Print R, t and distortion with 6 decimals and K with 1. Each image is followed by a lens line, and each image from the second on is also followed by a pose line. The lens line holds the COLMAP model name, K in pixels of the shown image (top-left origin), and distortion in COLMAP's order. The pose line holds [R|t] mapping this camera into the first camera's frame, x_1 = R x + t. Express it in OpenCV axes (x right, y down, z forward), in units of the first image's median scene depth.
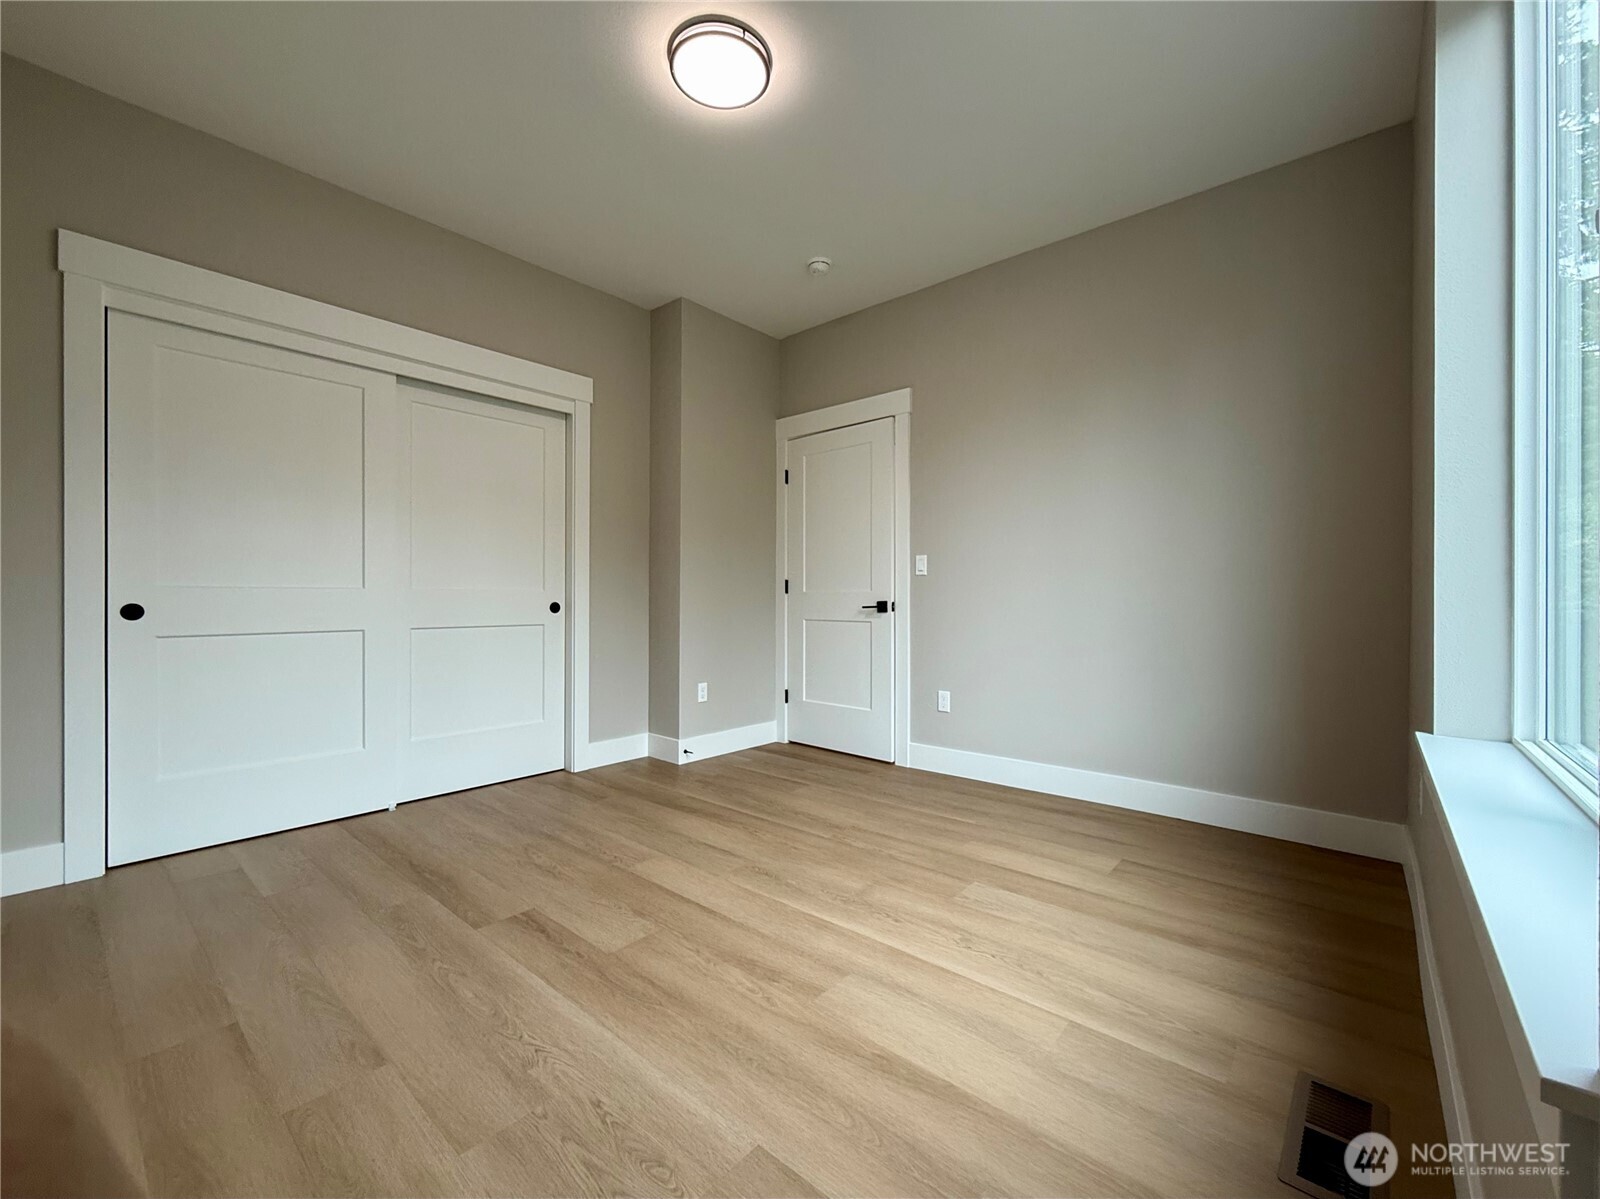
lens RADIAL K [[643.3, 0, 807.4], [0, 643.3, 599.9], [0, 0, 1]] dist [-0.002295, -0.000277]
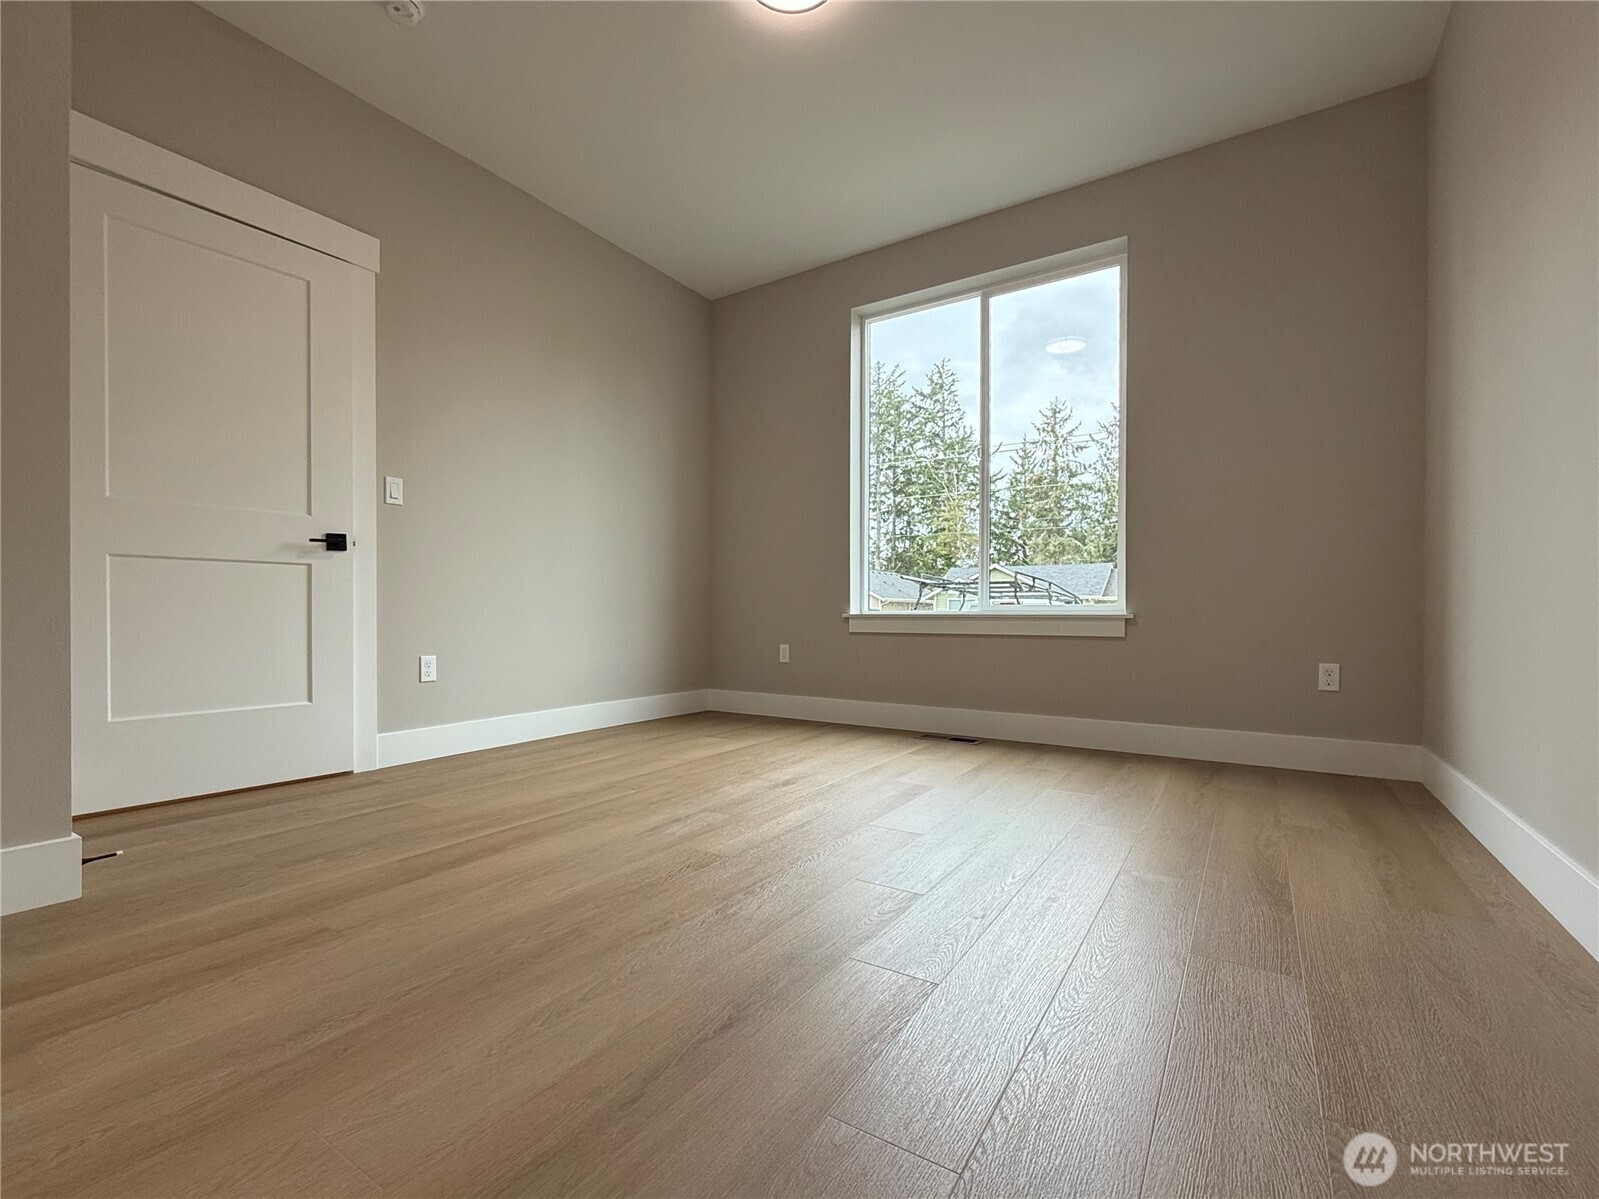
lens RADIAL K [[682.3, 0, 805.8], [0, 682.3, 612.6], [0, 0, 1]] dist [-0.001788, -0.000274]
pose [[-0.110069, -0.003360, 0.993918, -0.722669], [-0.000265, 0.999994, 0.003352, 0.091996], [-0.993924, 0.000106, -0.110069, 0.675482]]
